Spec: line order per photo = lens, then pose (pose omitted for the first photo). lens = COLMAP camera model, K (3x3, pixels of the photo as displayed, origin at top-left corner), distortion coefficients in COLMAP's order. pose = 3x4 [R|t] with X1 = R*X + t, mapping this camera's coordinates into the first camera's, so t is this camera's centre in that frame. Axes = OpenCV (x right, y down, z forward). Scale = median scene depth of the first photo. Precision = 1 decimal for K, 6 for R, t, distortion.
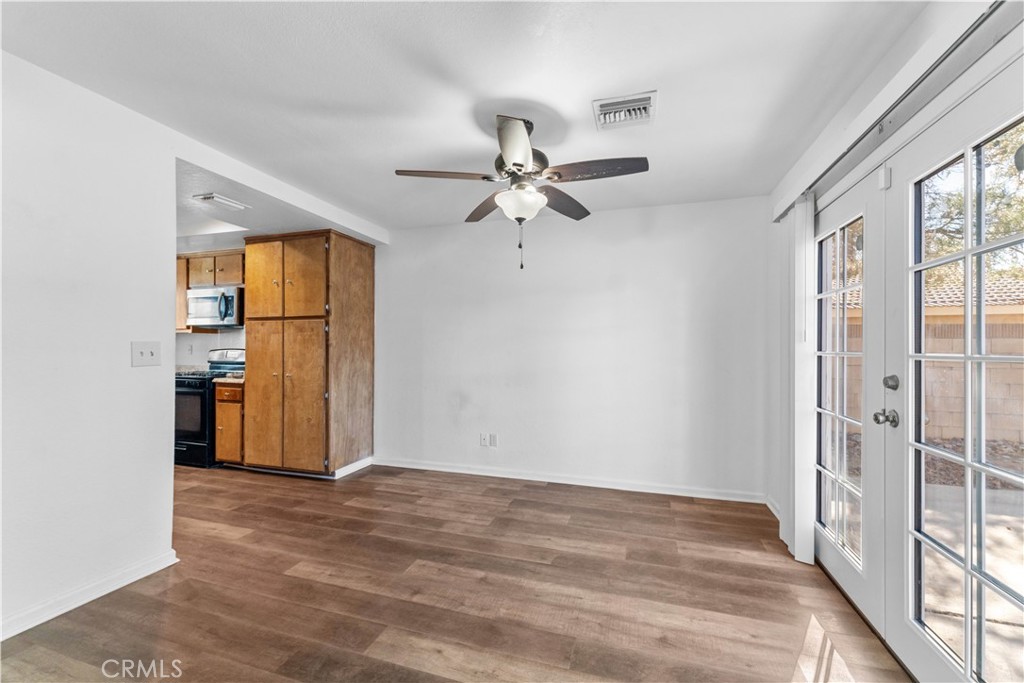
lens RADIAL K [[412.8, 0, 510.5], [0, 412.8, 343.6], [0, 0, 1]] dist [0.000125, -0.000213]
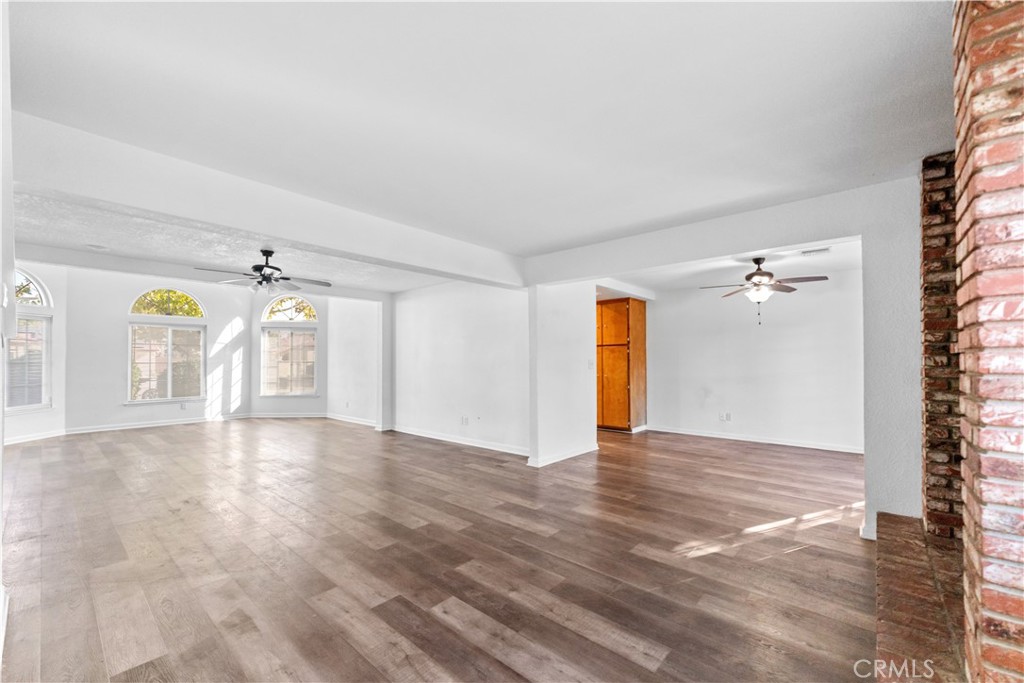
lens RADIAL K [[414.0, 0, 510.9], [0, 414.0, 359.4], [0, 0, 1]] dist [0.001337, -0.000274]
pose [[0.912406, -0.008046, -0.409206, -0.161227], [0.009980, 0.999947, 0.002591, -0.008692], [0.409164, -0.006448, 0.912438, -0.887485]]
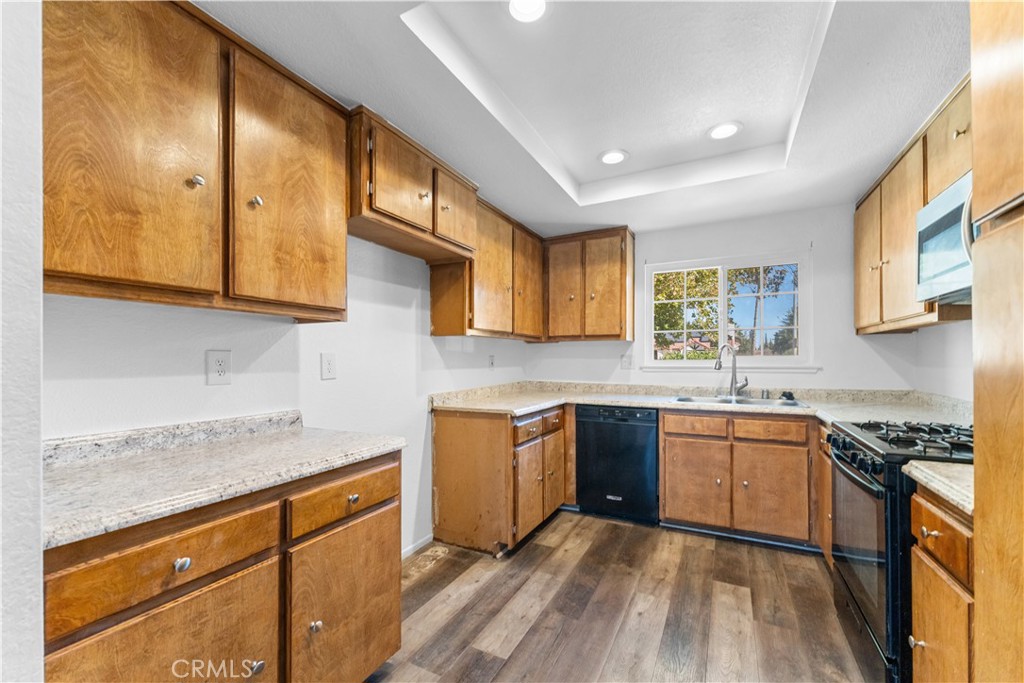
lens RADIAL K [[414.0, 0, 510.9], [0, 414.0, 359.4], [0, 0, 1]] dist [0.001337, -0.000274]
pose [[-0.172065, -0.003669, -0.985079, -0.397512], [0.009871, 0.999936, -0.005449, 0.009085], [0.985036, -0.010662, -0.172018, 0.828101]]
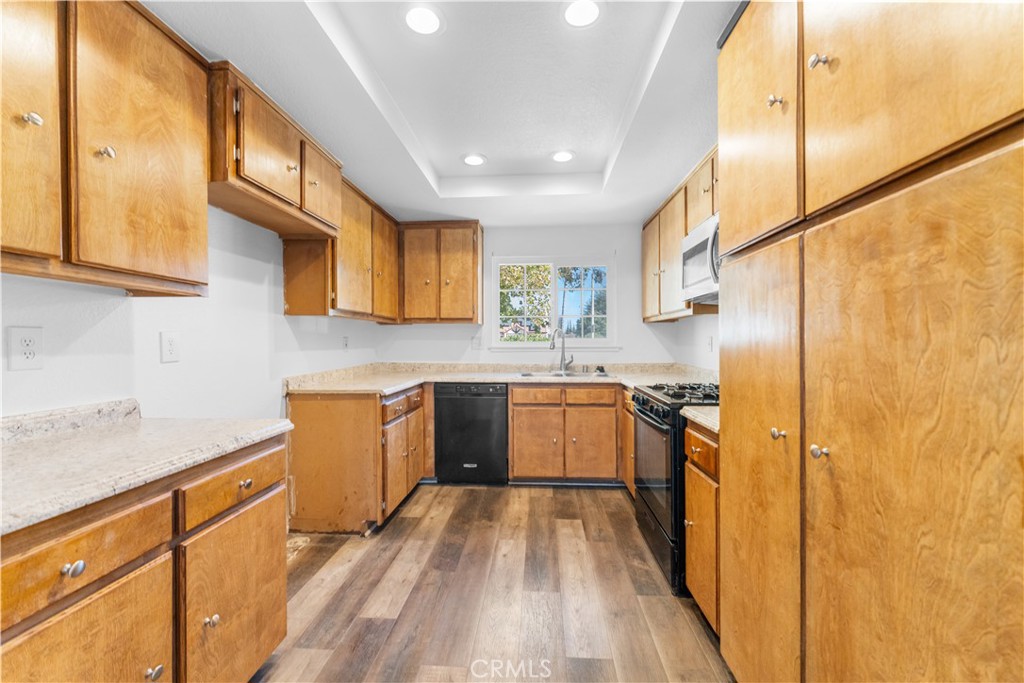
lens RADIAL K [[412.8, 0, 510.5], [0, 412.8, 343.6], [0, 0, 1]] dist [0.000125, -0.000213]
pose [[0.236190, 0.000189, -0.971707, -0.343390], [0.010773, 0.999938, 0.002813, 0.011523], [0.971647, -0.011133, 0.236174, 0.763764]]
